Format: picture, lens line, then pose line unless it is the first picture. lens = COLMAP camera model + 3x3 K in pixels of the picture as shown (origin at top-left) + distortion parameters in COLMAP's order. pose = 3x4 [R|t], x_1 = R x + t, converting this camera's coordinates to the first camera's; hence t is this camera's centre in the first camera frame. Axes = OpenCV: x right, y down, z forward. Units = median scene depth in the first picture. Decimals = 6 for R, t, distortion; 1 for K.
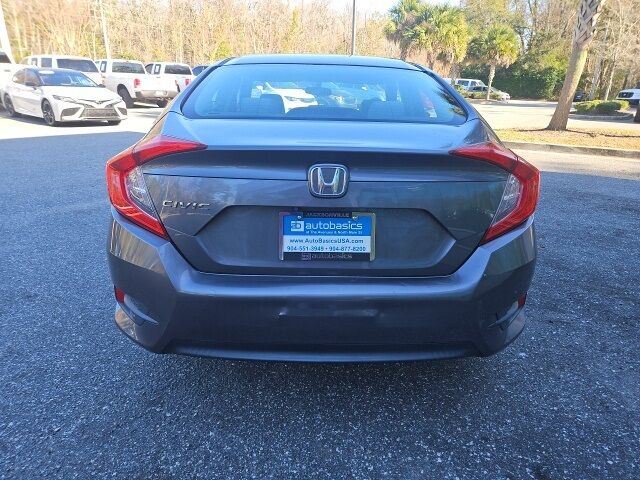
lens RADIAL K [[427.2, 0, 320.0], [0, 427.2, 240.0], [0, 0, 1]] dist [0.007926, -0.023764]
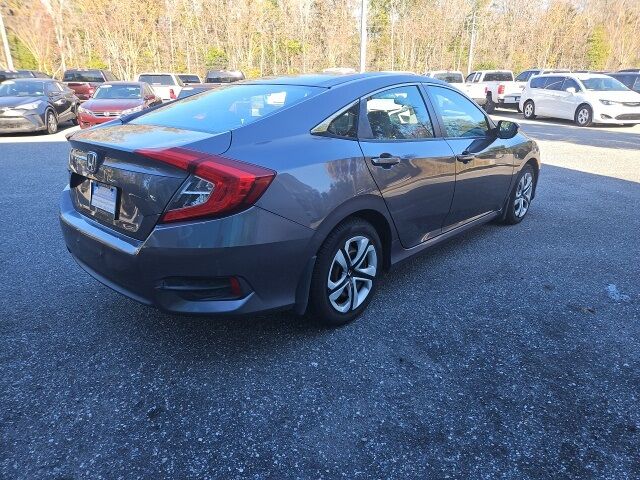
lens RADIAL K [[427.2, 0, 320.0], [0, 427.2, 240.0], [0, 0, 1]] dist [0.007926, -0.023764]
pose [[0.723892, 0.182579, -0.665316, 0.149058], [-0.192364, 0.979518, 0.059504, -0.010490], [0.662554, 0.084909, 0.744186, 0.032363]]
